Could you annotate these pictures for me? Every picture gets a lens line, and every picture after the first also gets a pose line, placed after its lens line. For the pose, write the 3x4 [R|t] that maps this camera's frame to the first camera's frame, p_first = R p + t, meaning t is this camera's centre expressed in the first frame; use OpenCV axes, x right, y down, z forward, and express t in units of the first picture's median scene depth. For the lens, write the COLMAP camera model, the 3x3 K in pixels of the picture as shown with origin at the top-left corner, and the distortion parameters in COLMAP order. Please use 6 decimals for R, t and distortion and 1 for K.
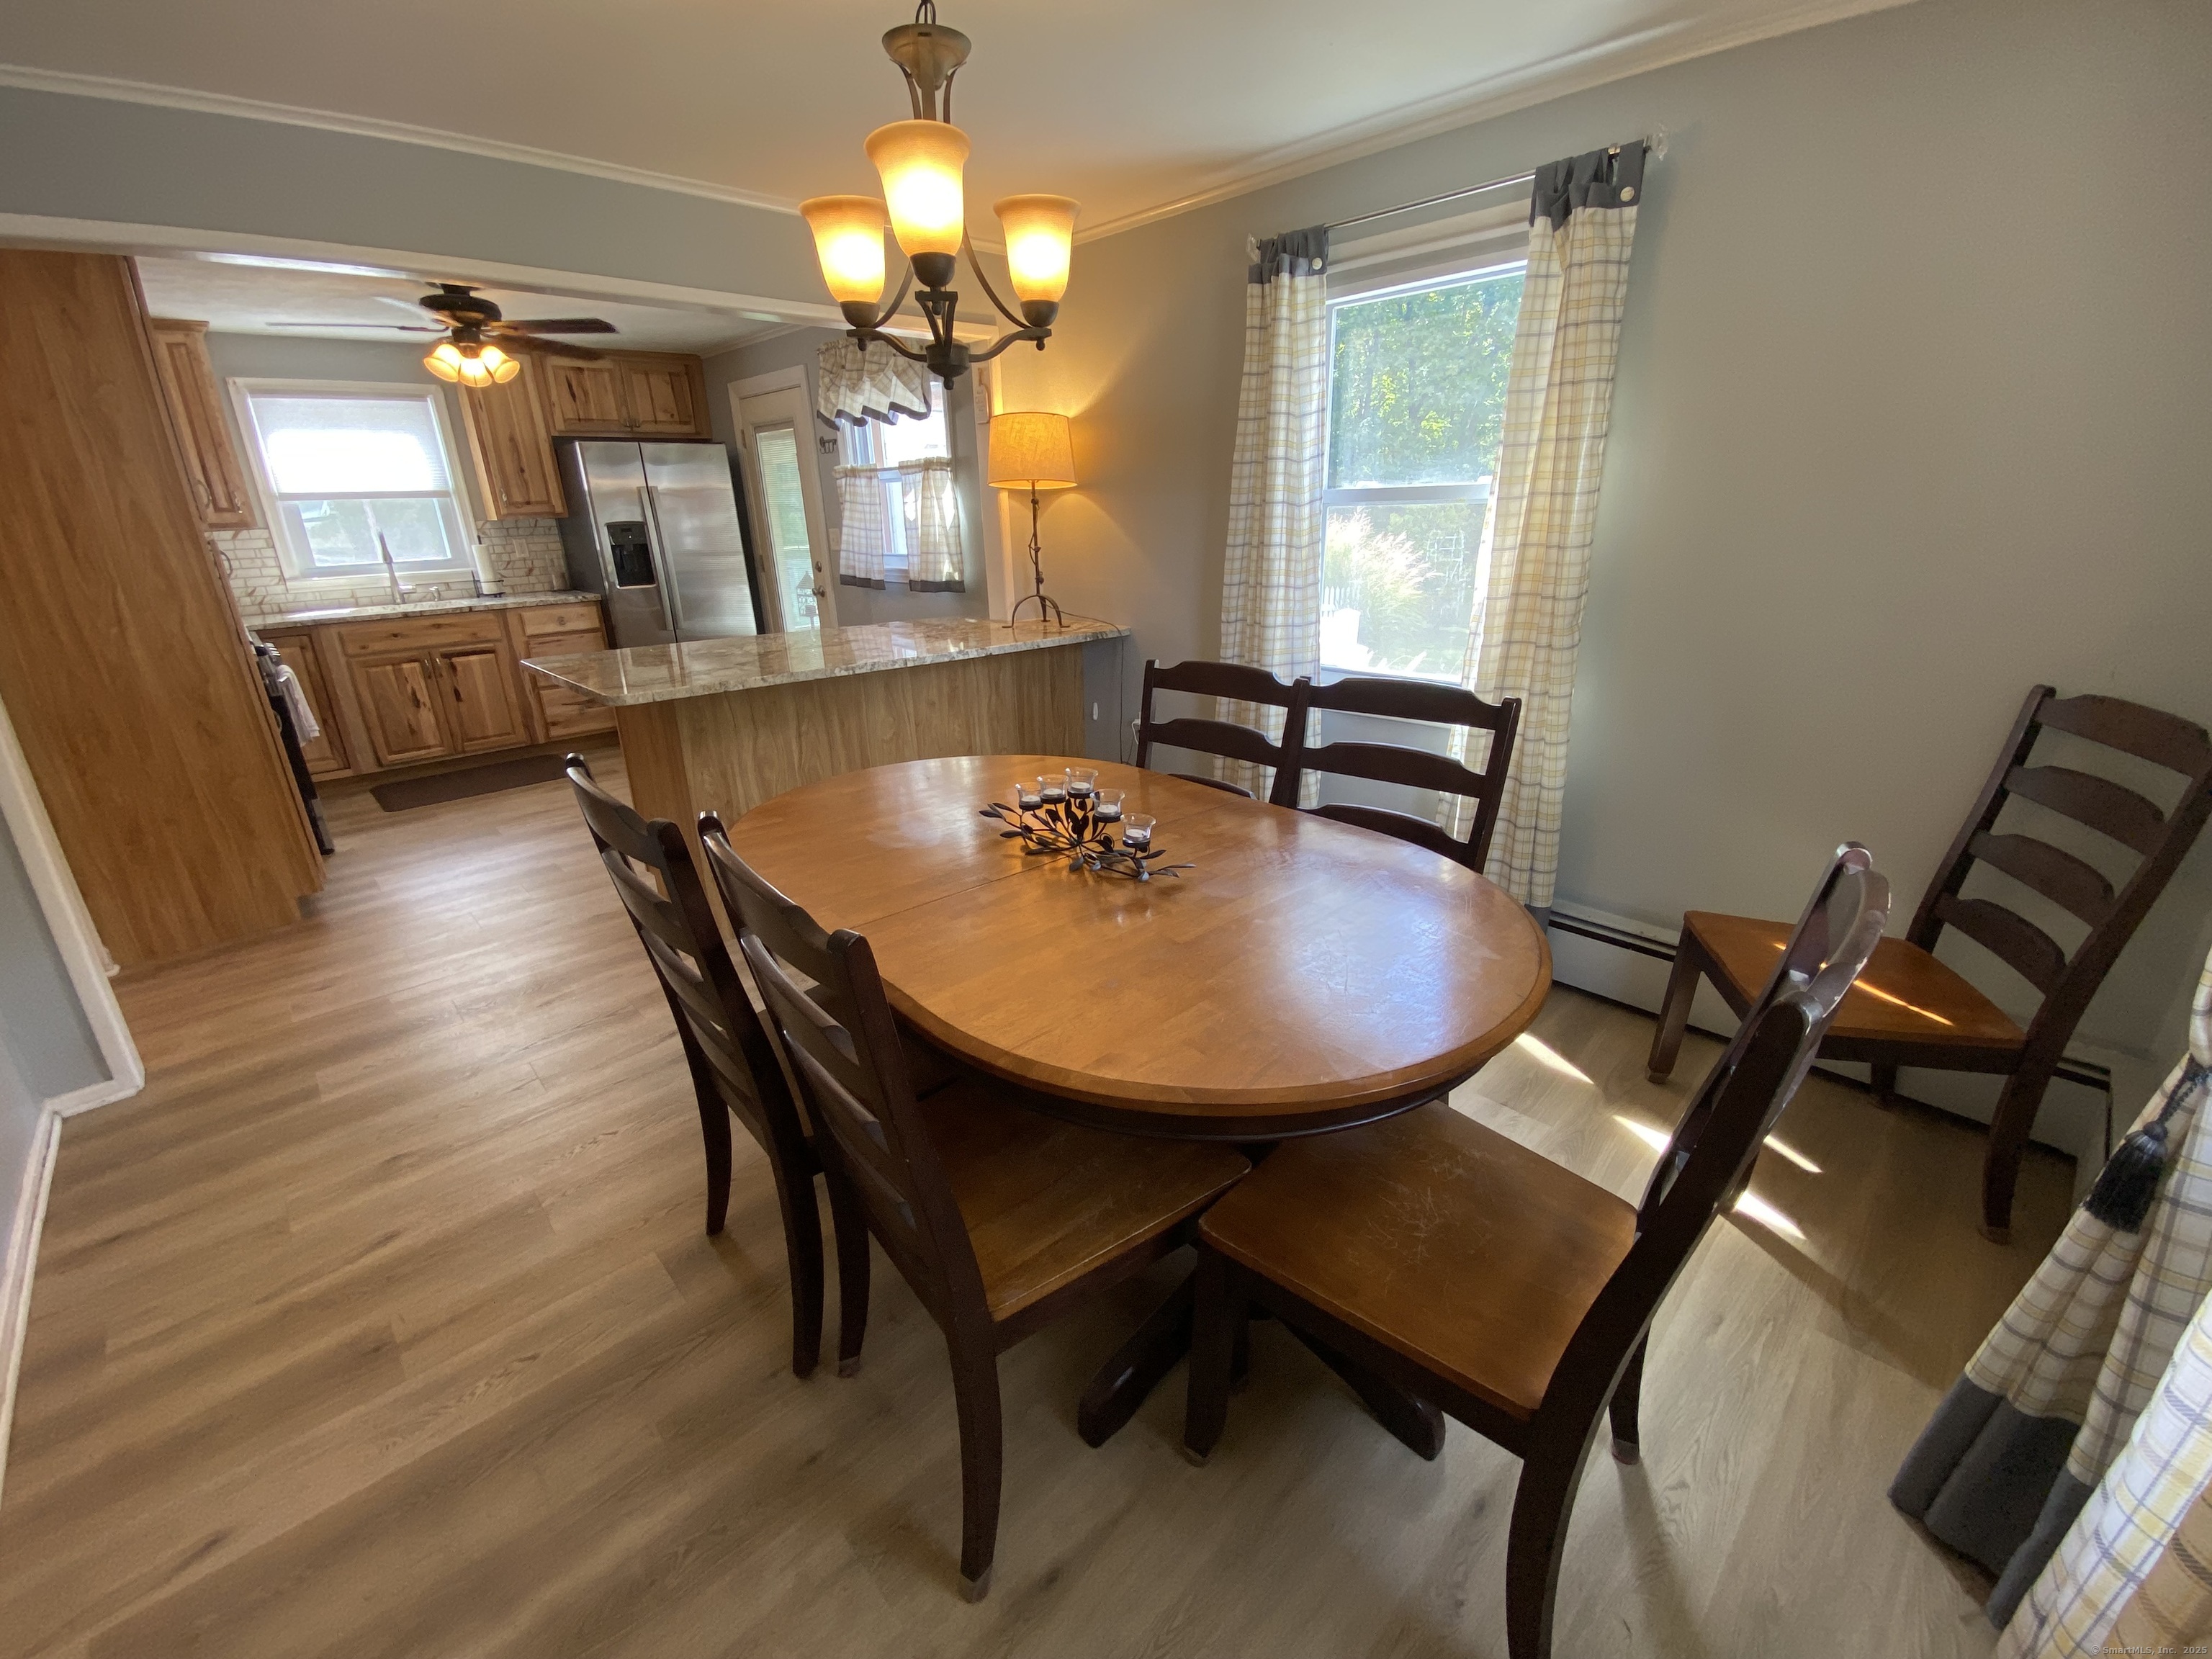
lens RADIAL K [[891.2, 0, 1118.0], [0, 891.2, 832.0], [0, 0, 1]] dist [-0.000538, -0.014207]
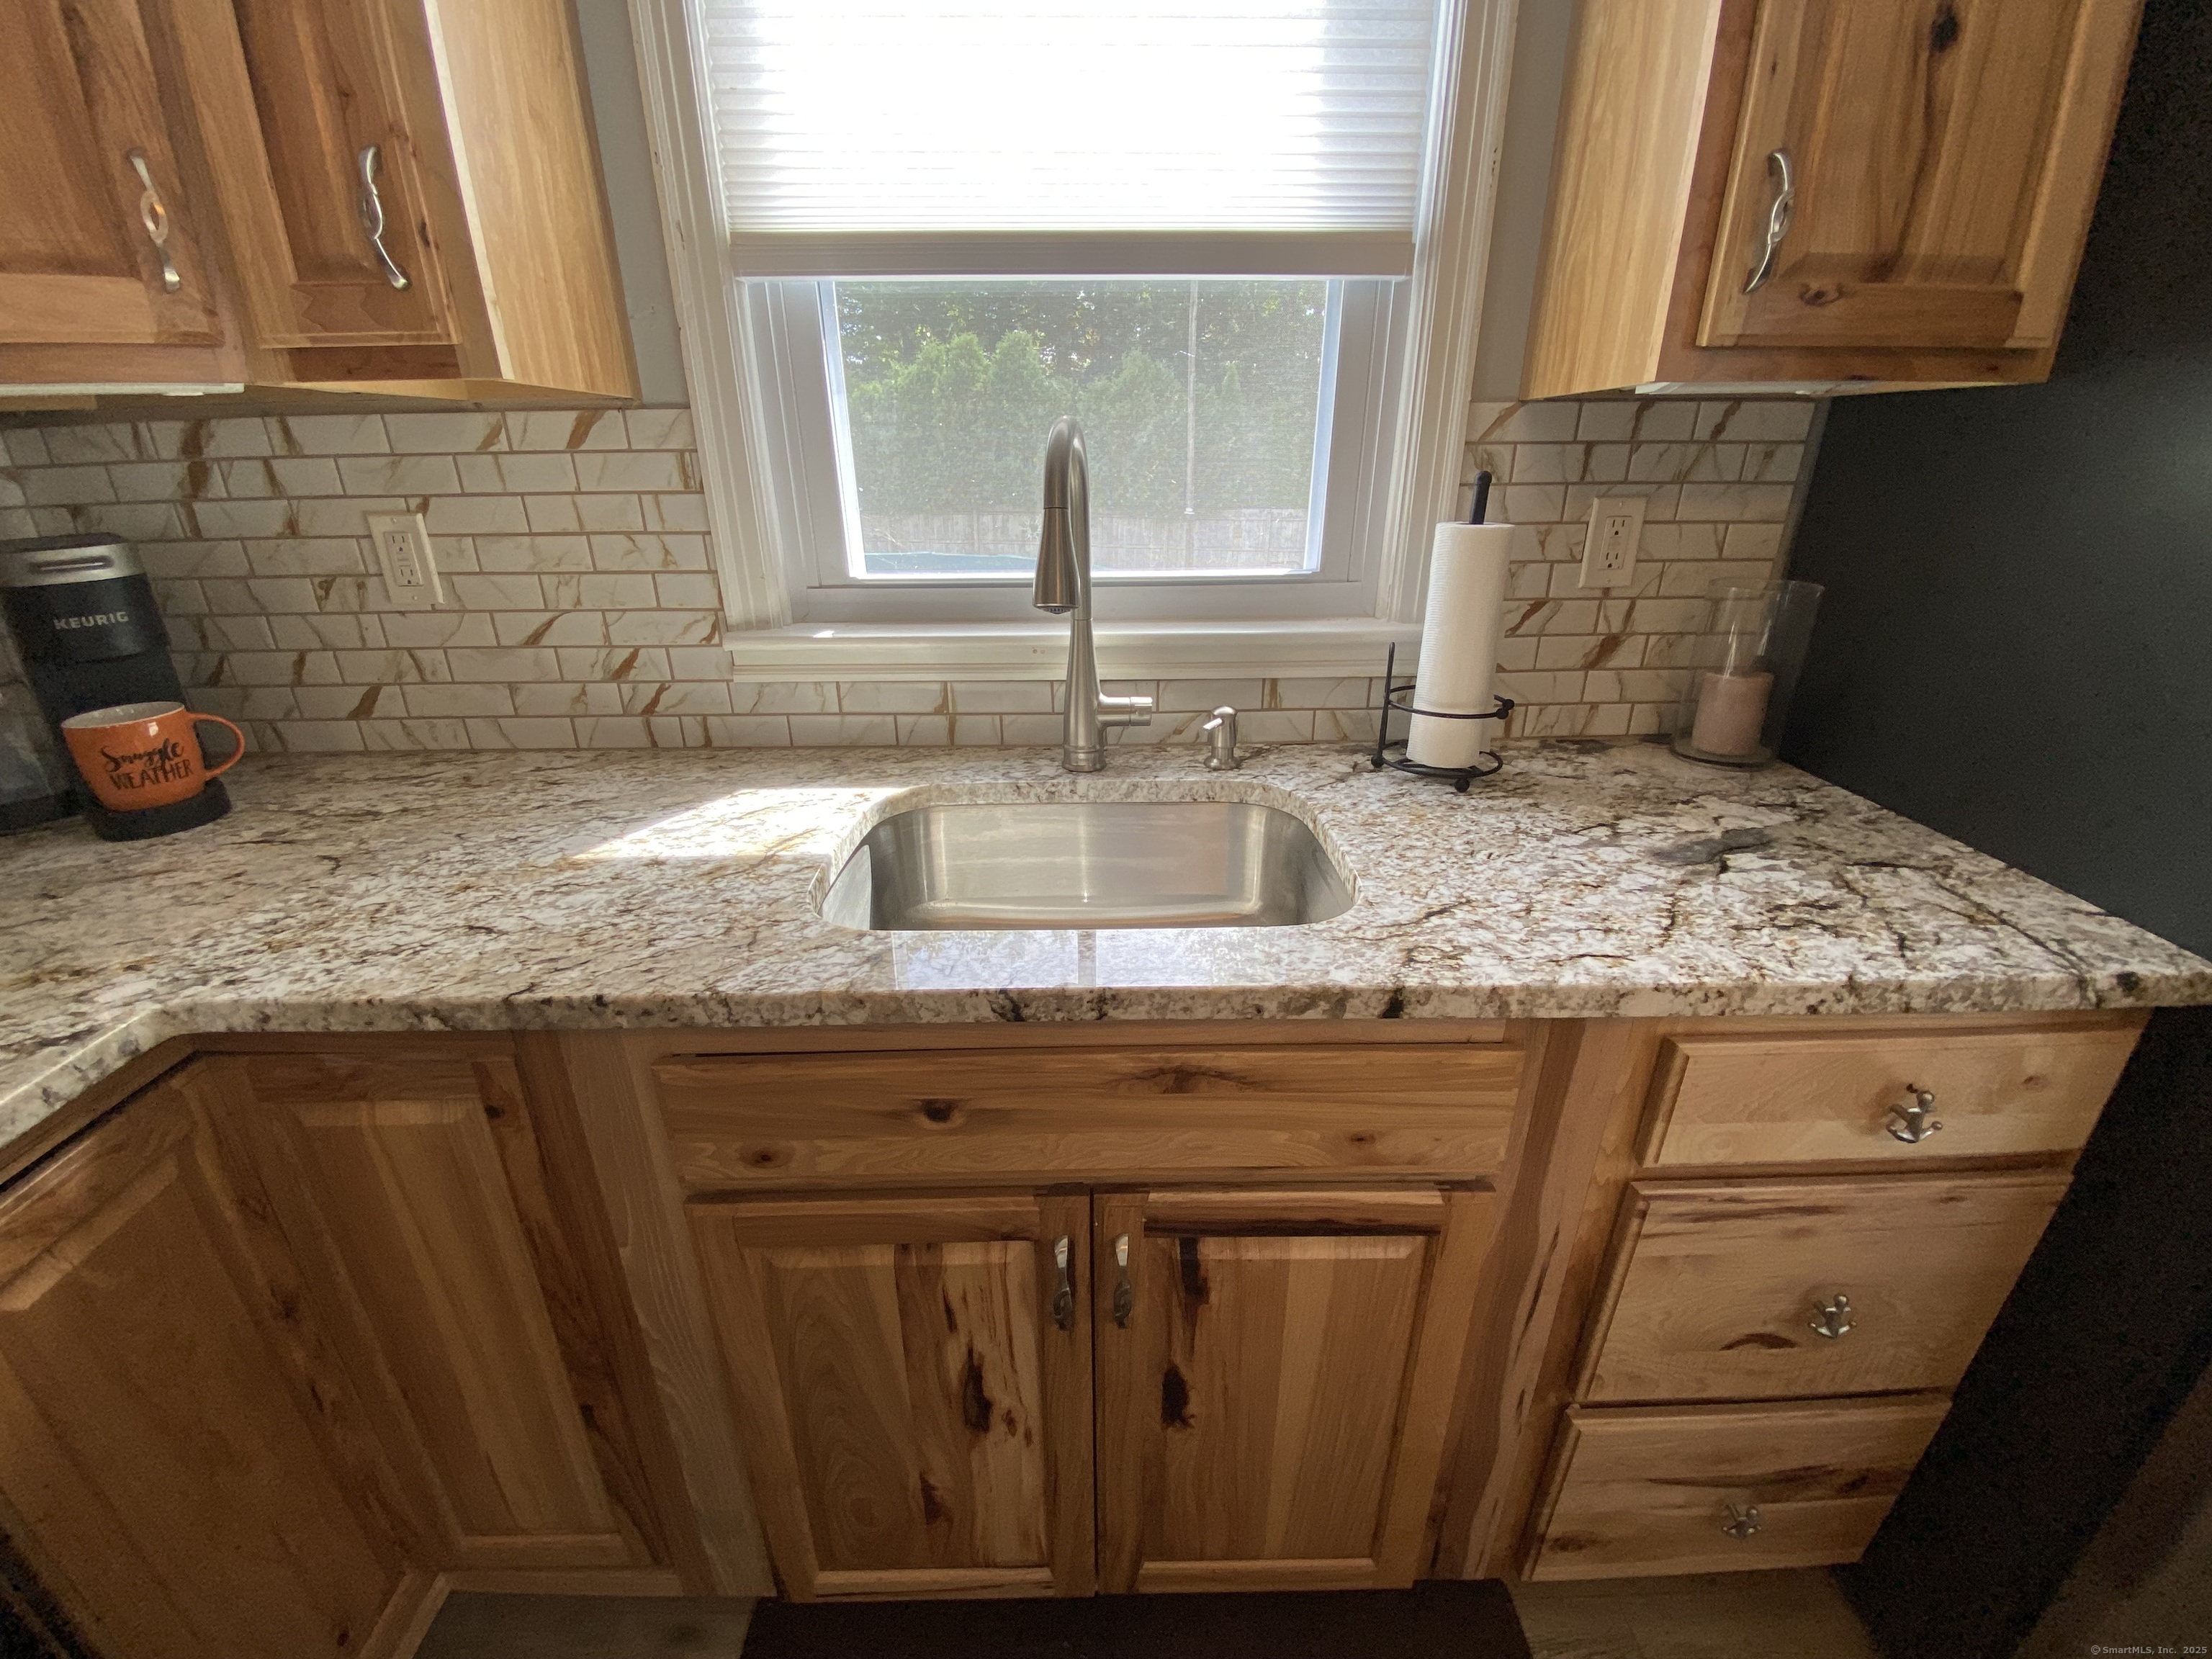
lens RADIAL K [[900.7, 0, 1103.2], [0, 900.7, 823.9], [0, 0, 1]] dist [0.016943, -0.018929]
pose [[0.719924, 0.272611, -0.638273, -0.703100], [-0.244863, 0.960261, 0.133946, -0.296702], [0.649424, 0.059858, 0.758067, 0.888153]]
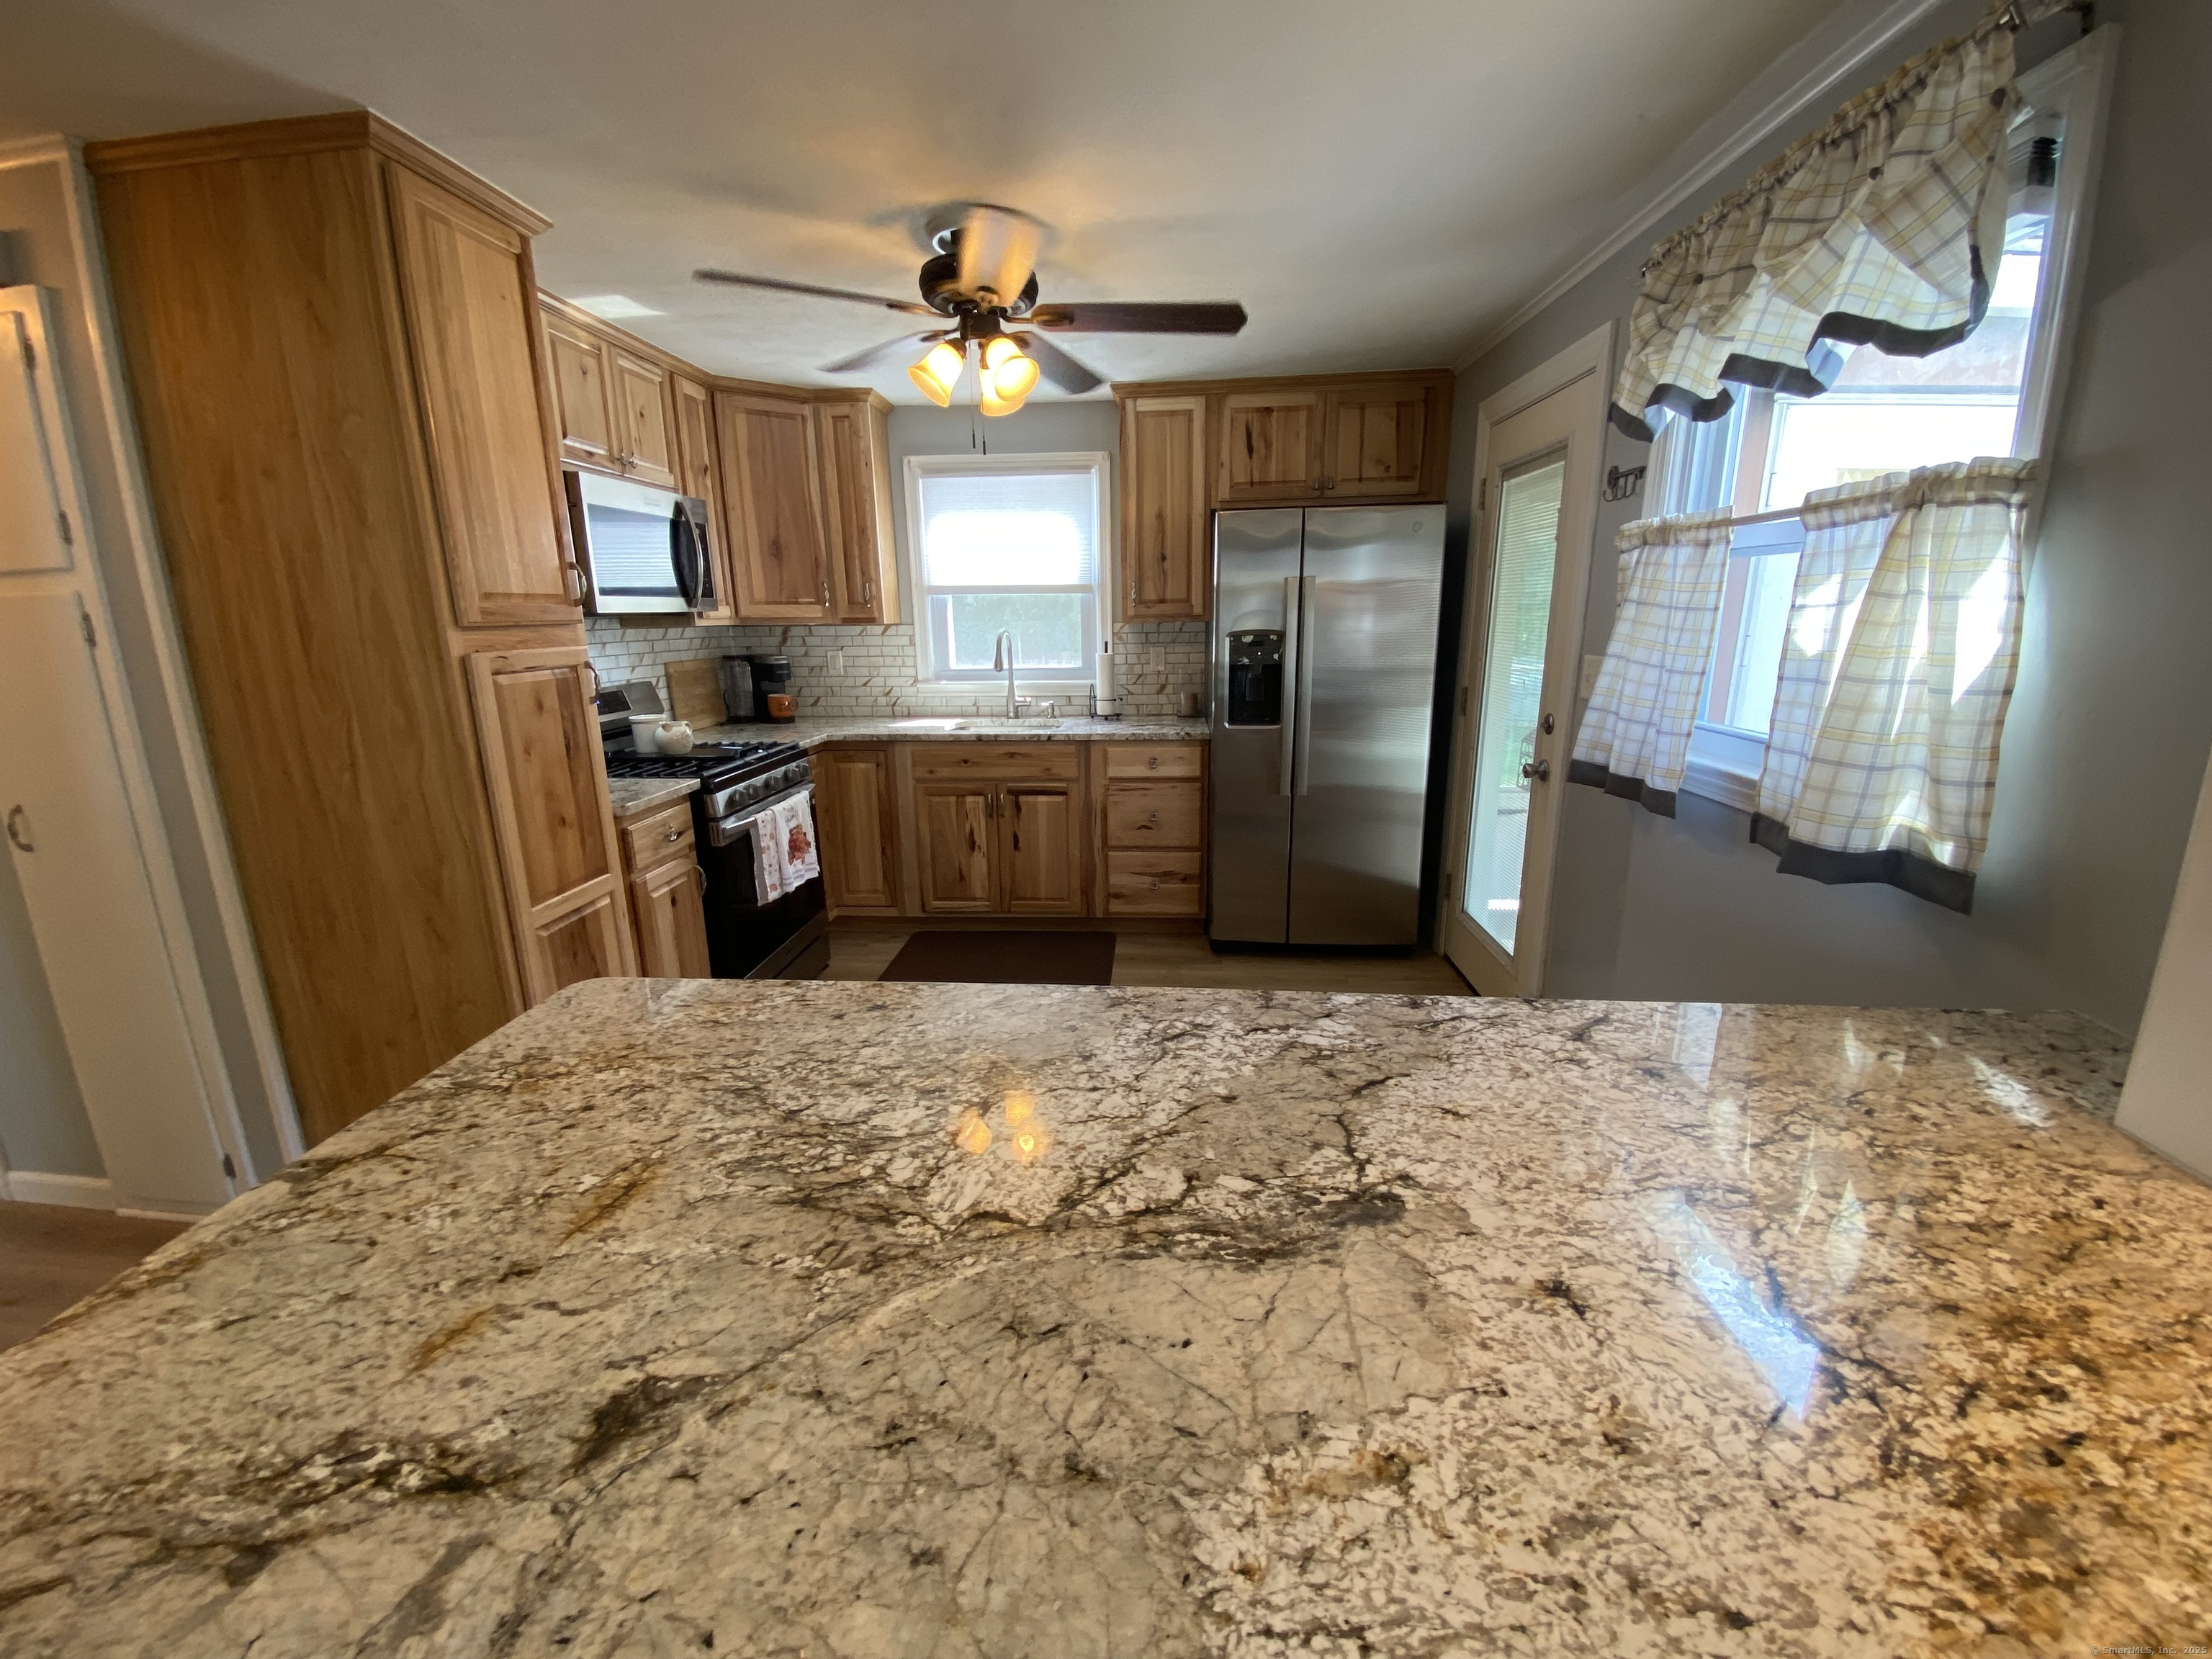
lens RADIAL K [[894.1, 0, 1101.7], [0, 894.1, 826.3], [0, 0, 1]] dist [0.047956, -0.034933]
pose [[0.659696, 0.185110, -0.728379, -0.134123], [-0.256543, 0.966442, 0.013259, -0.206313], [0.706390, 0.178114, 0.685046, 0.538192]]
